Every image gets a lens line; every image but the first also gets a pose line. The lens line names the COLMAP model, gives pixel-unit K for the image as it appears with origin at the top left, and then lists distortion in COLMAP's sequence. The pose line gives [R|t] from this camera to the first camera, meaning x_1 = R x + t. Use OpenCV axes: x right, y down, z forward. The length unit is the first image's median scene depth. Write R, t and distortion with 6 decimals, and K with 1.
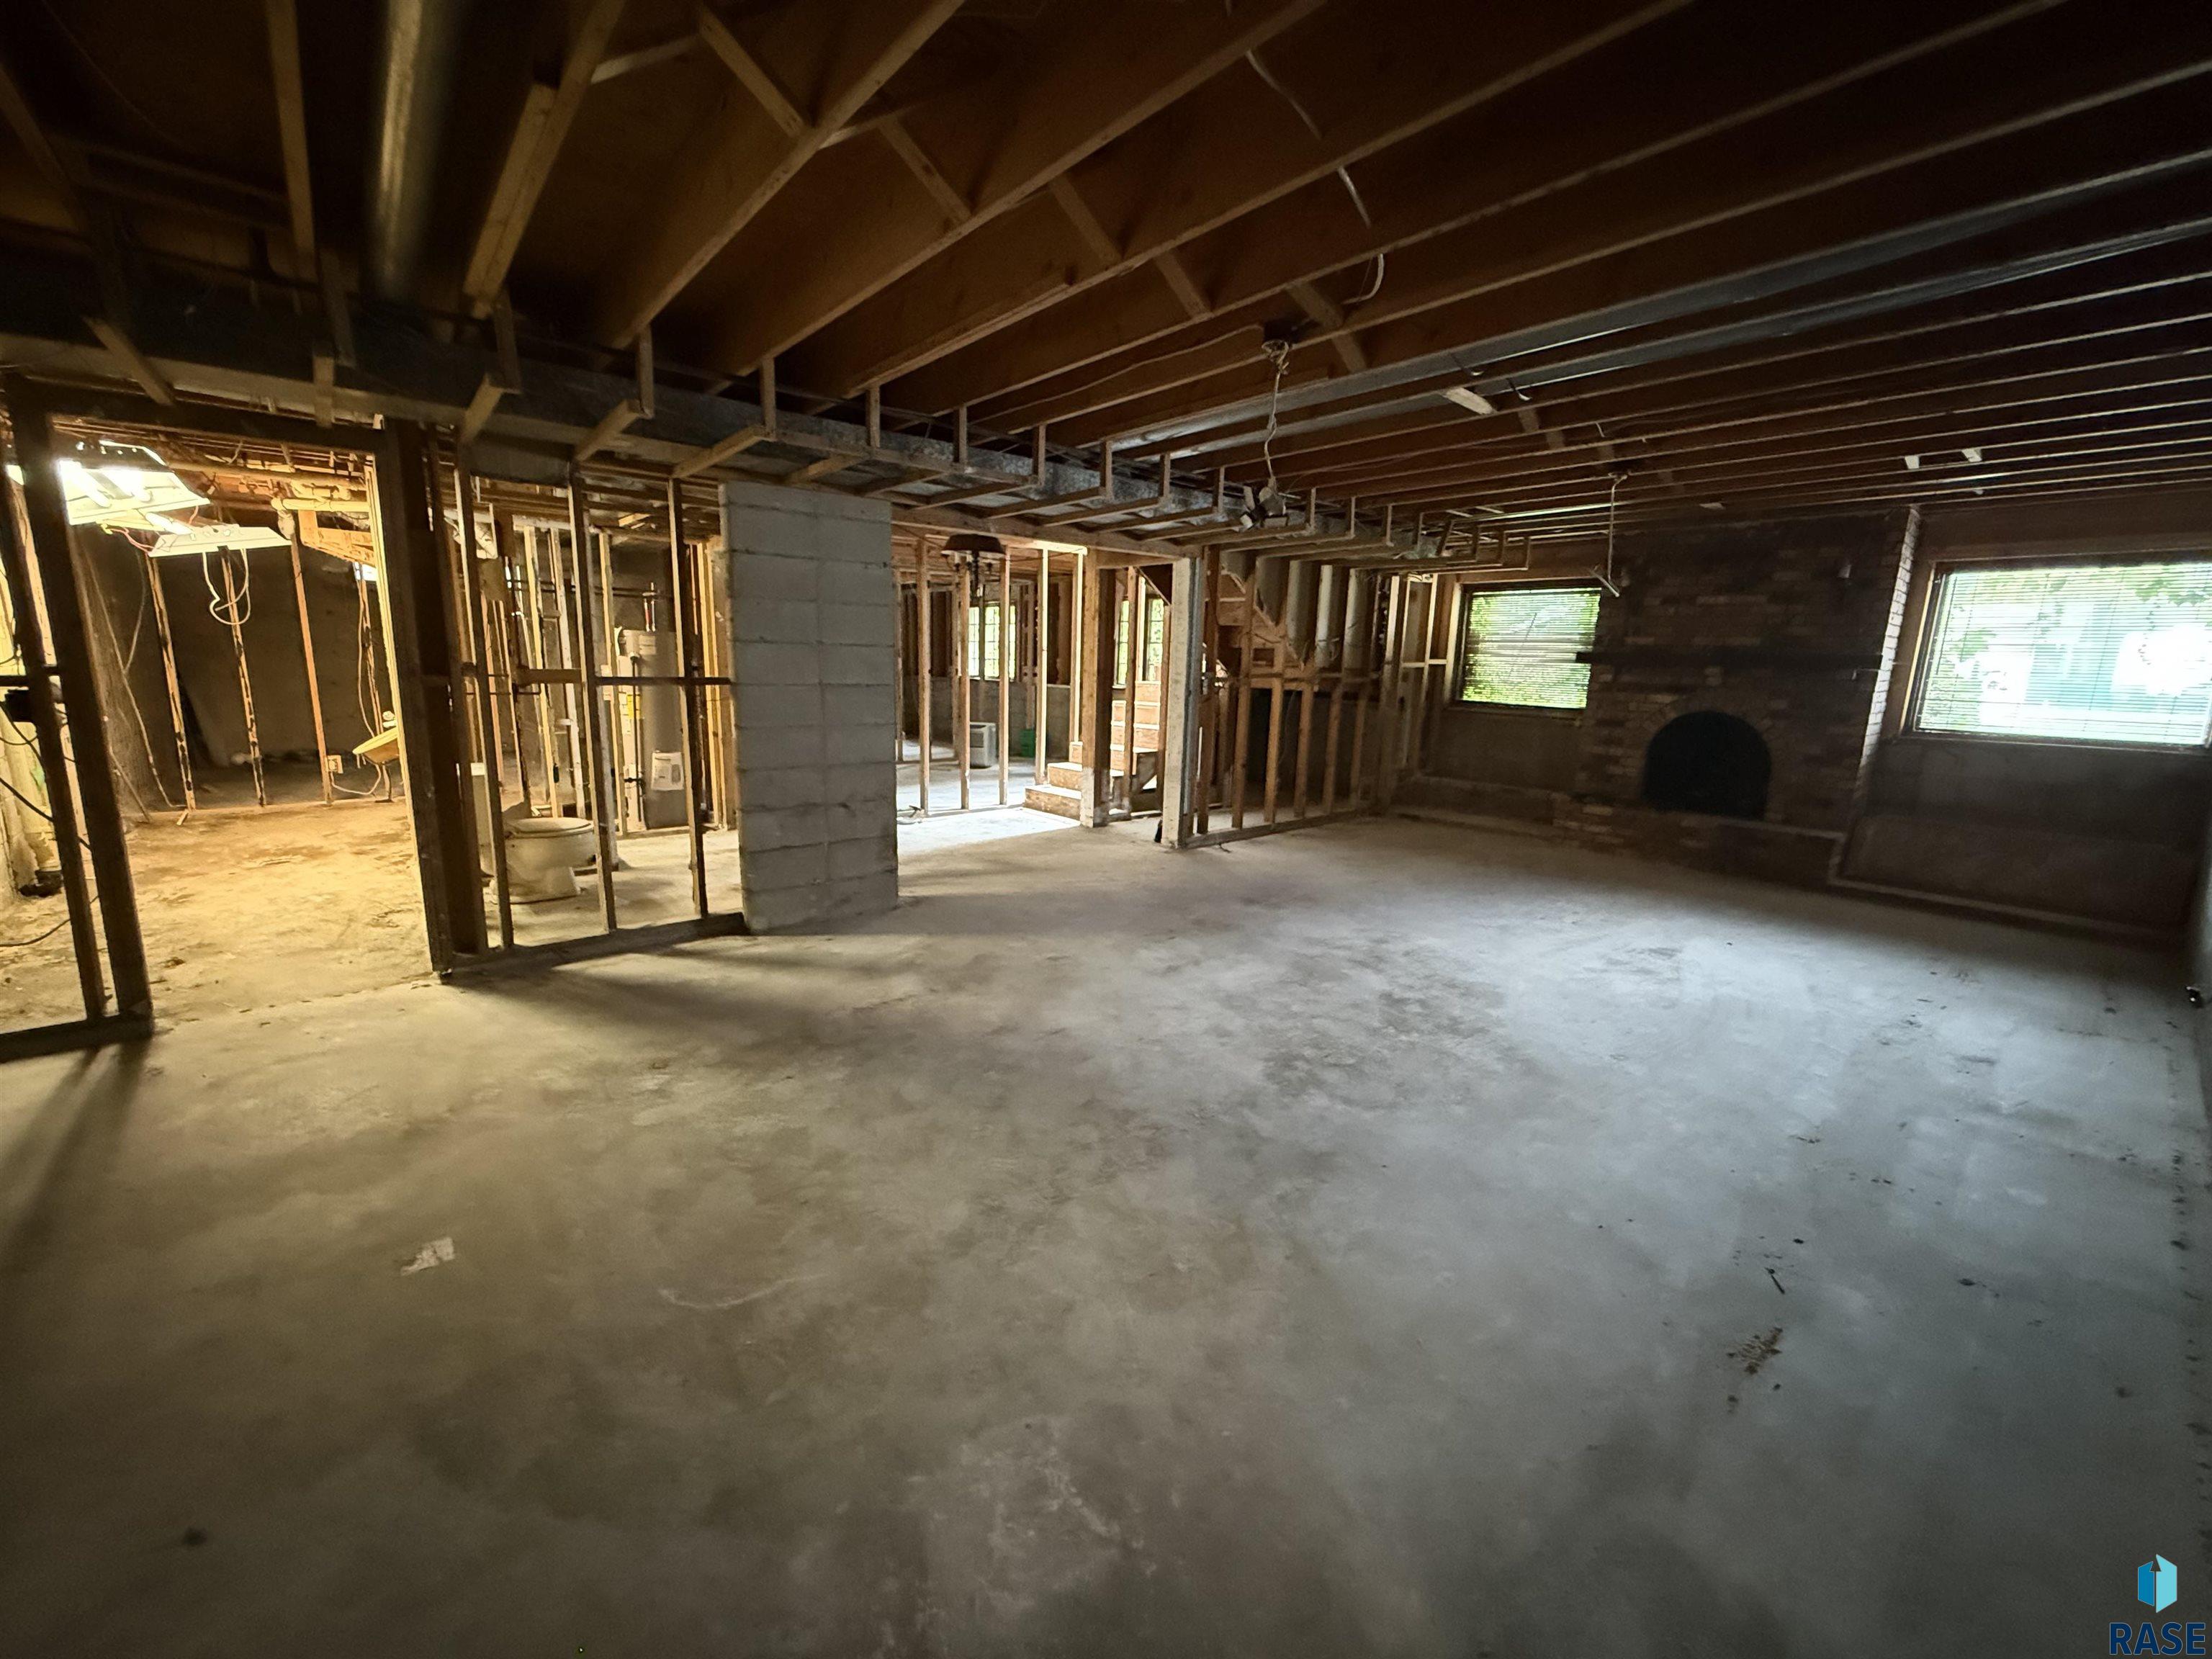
lens RADIAL K [[878.9, 0, 1099.5], [0, 878.9, 829.4], [0, 0, 1]] dist [-0.001070, 0.000537]
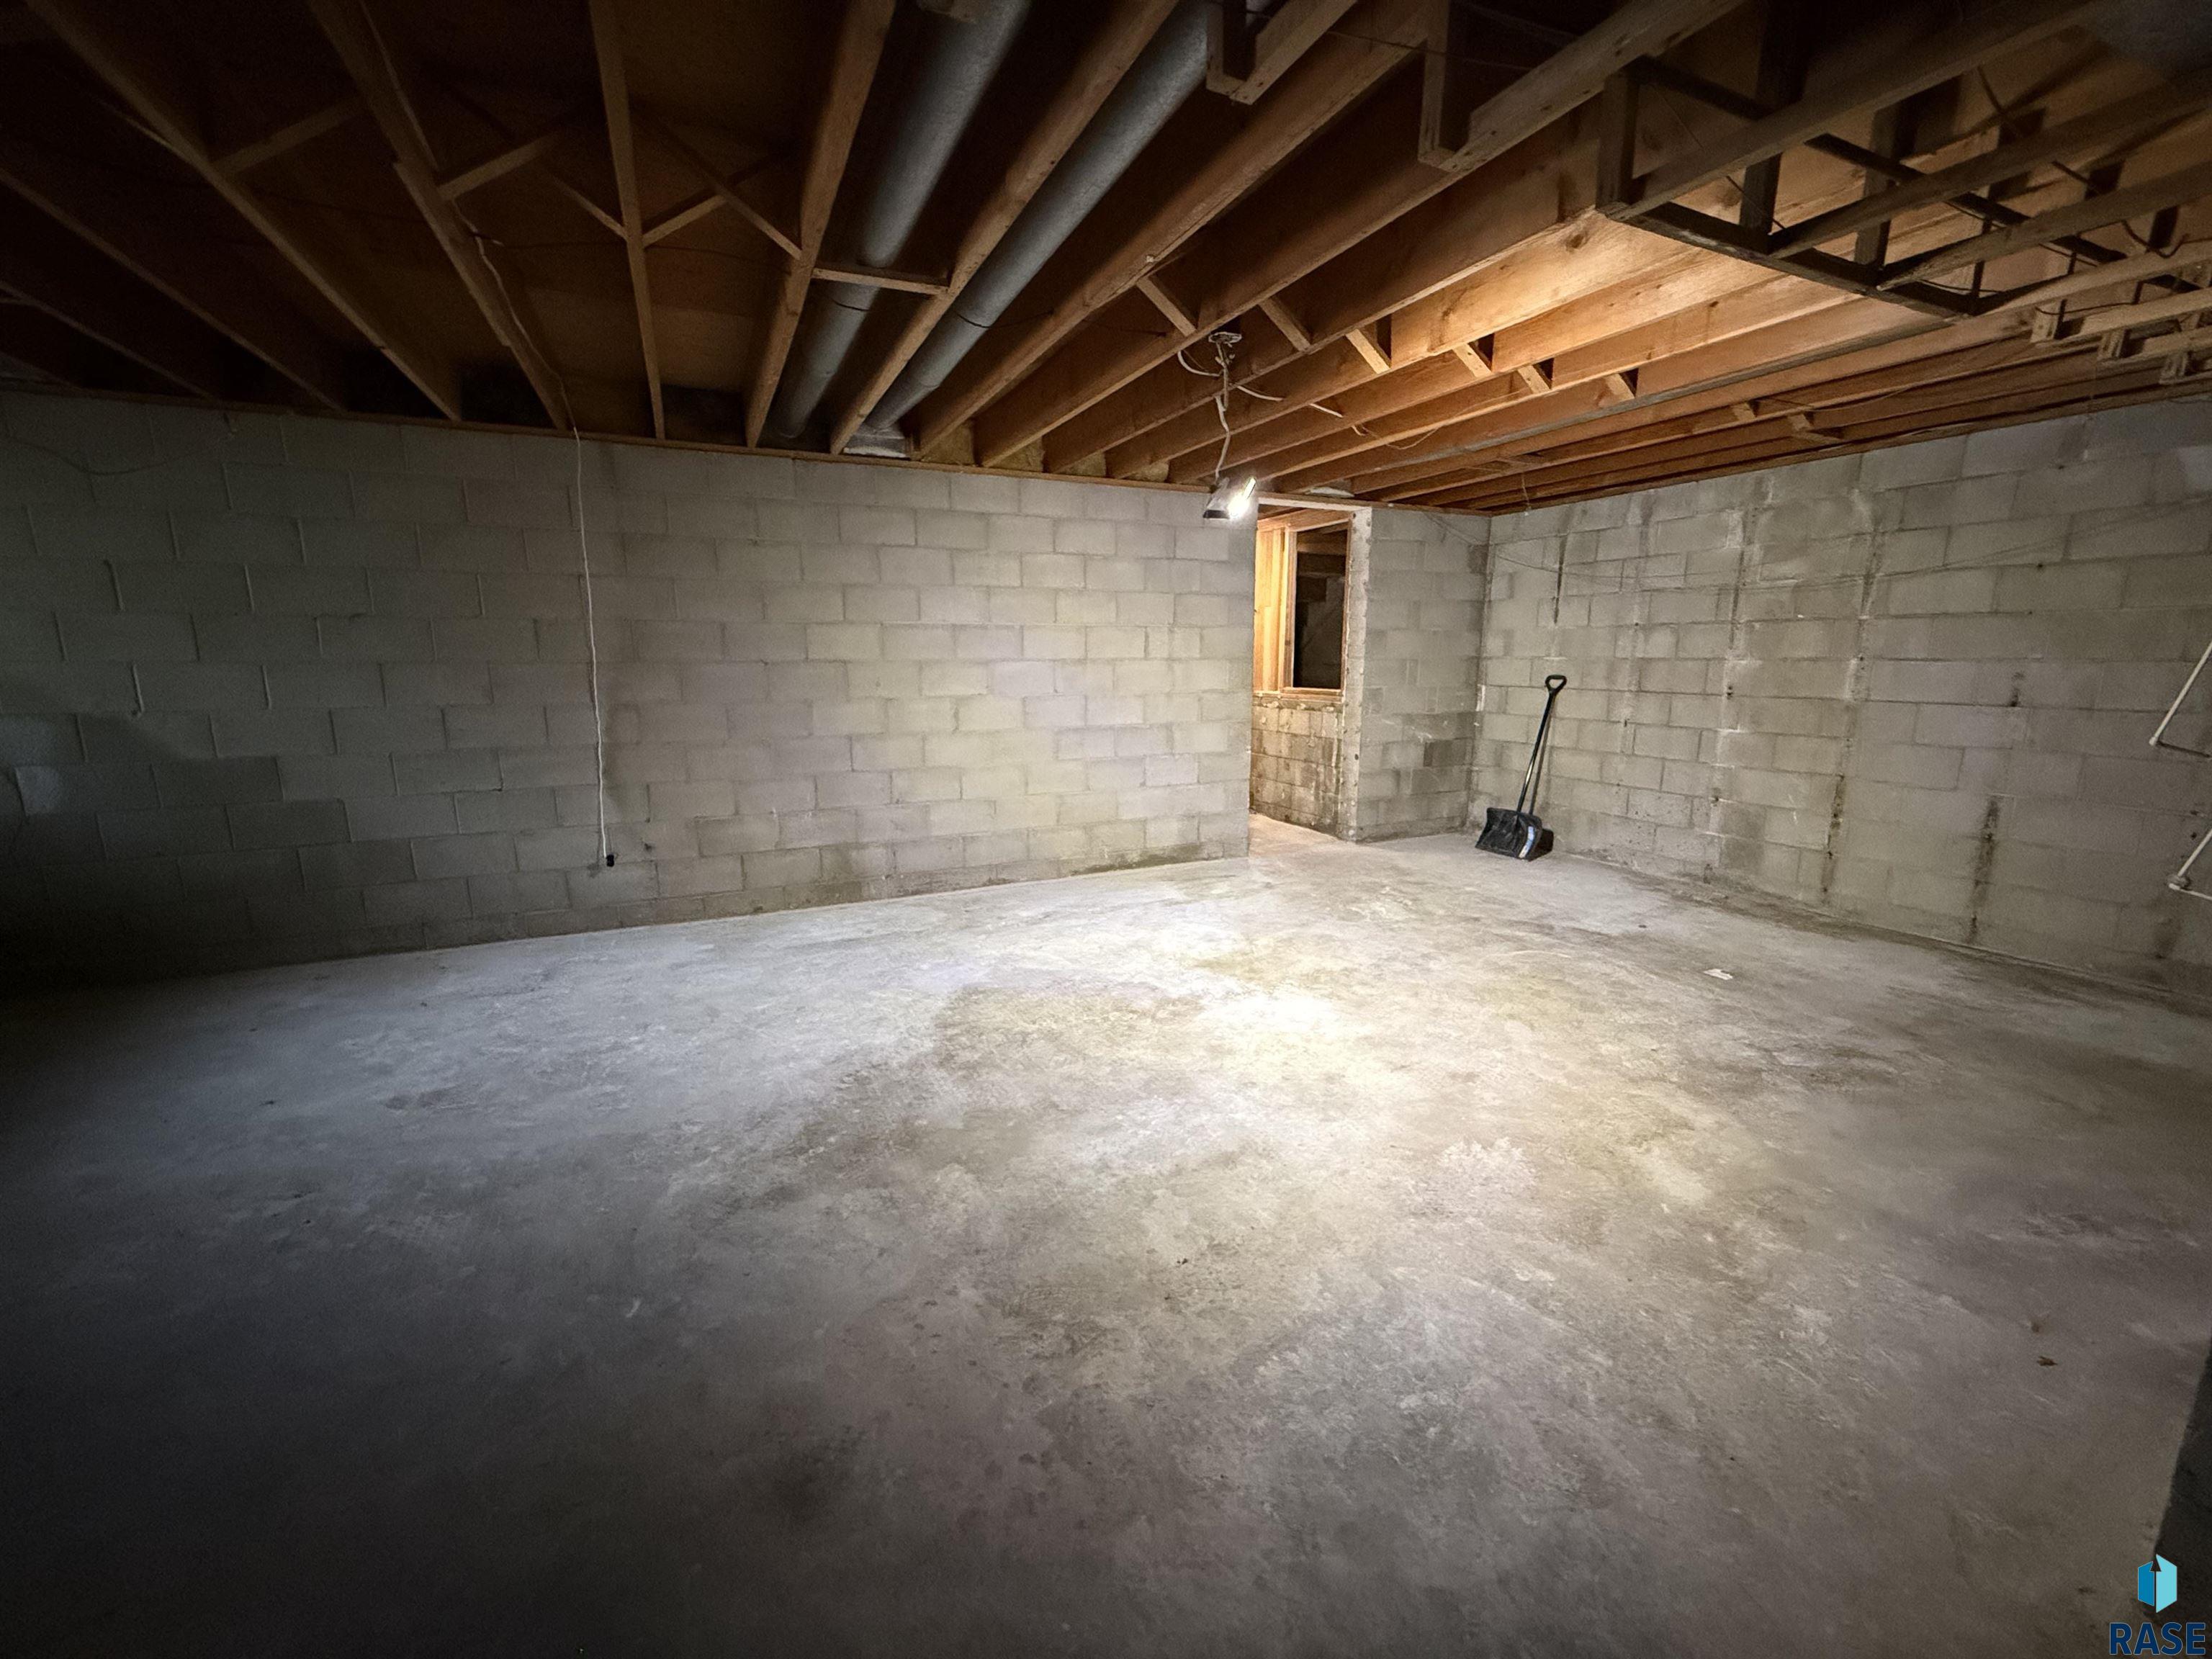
lens RADIAL K [[878.9, 0, 1099.5], [0, 878.9, 829.4], [0, 0, 1]] dist [-0.001070, 0.000537]
pose [[-0.959775, -0.075722, 0.270365, 0.015813], [0.037182, 0.920185, 0.389714, -0.266018], [-0.278296, 0.384091, -0.880355, 1.319704]]
